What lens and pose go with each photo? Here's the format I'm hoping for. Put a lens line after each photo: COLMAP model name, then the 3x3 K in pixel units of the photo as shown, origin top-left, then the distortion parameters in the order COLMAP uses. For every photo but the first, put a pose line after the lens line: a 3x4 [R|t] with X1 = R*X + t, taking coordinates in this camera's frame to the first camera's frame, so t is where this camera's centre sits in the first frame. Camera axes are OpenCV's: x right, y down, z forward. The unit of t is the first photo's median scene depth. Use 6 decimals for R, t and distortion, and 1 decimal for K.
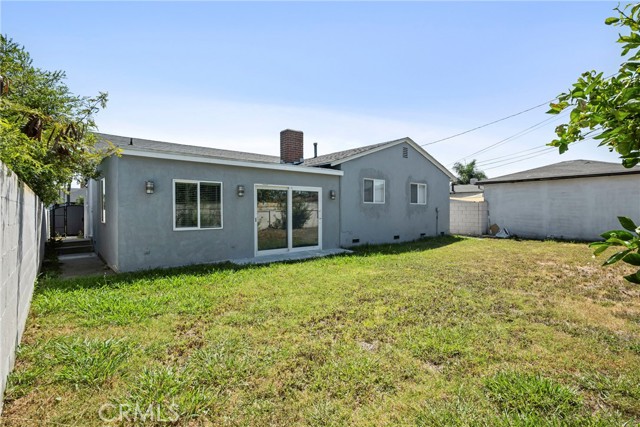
lens RADIAL K [[320.2, 0, 320.0], [0, 320.2, 211.1], [0, 0, 1]] dist [-0.006945, 0.000124]
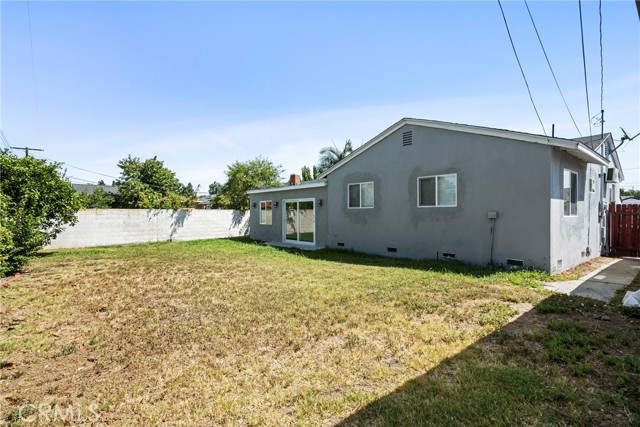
lens RADIAL K [[320.2, 0, 319.1], [0, 320.2, 214.2], [0, 0, 1]] dist [-0.006945, 0.000124]
pose [[-0.018731, -0.002191, -0.999822, 1.123895], [-0.008680, 0.999960, -0.002029, -0.003949], [0.999787, 0.008640, -0.018749, 0.901583]]
